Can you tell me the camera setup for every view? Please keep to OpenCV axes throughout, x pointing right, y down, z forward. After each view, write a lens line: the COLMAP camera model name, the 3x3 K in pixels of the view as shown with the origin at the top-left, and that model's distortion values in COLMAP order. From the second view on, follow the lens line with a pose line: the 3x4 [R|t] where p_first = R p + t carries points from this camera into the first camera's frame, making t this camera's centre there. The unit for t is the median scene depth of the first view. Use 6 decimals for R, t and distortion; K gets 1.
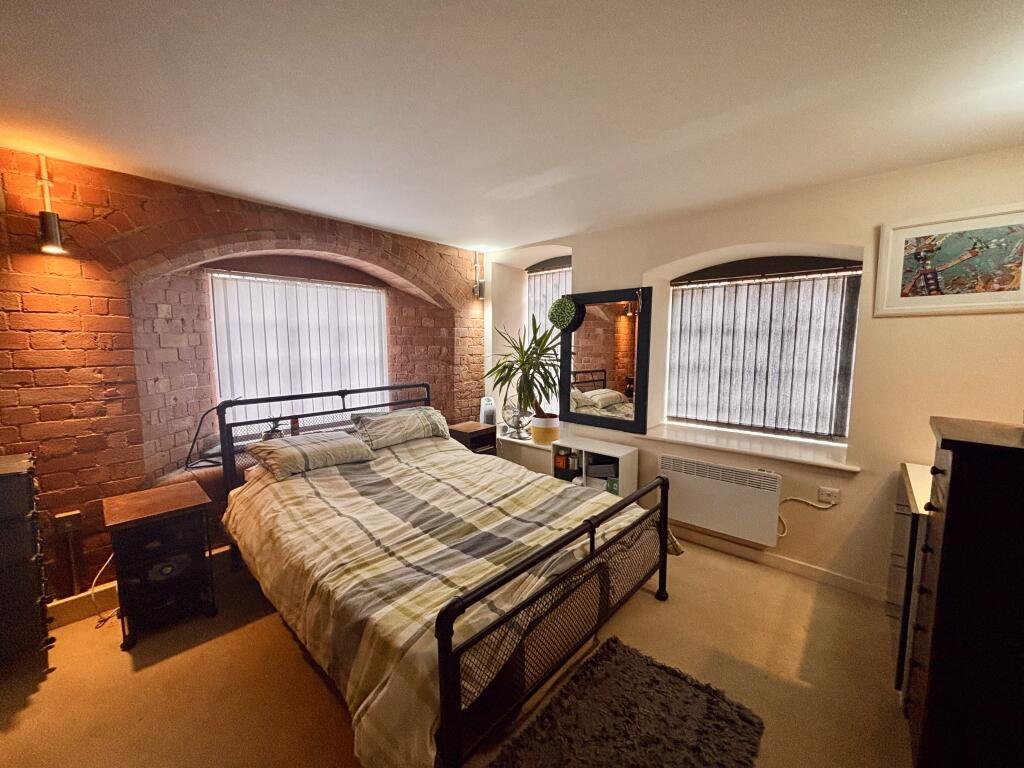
lens RADIAL K [[412.5, 0, 508.3], [0, 412.5, 385.2], [0, 0, 1]] dist [0.010786, -0.000407]
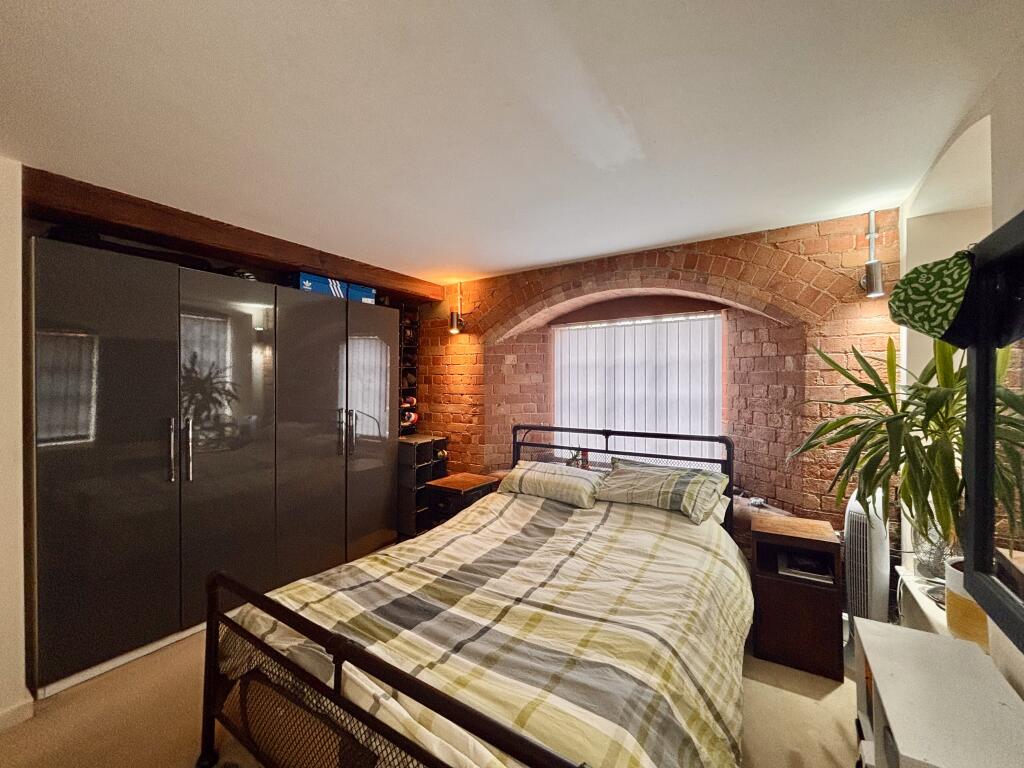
lens RADIAL K [[412.5, 0, 506.9], [0, 412.5, 382.0], [0, 0, 1]] dist [0.010786, -0.000407]
pose [[0.159812, 0.000707, -0.987147, 0.613126], [-0.102423, 0.994614, -0.015869, -0.072561], [0.981820, 0.103643, 0.159023, 0.754922]]
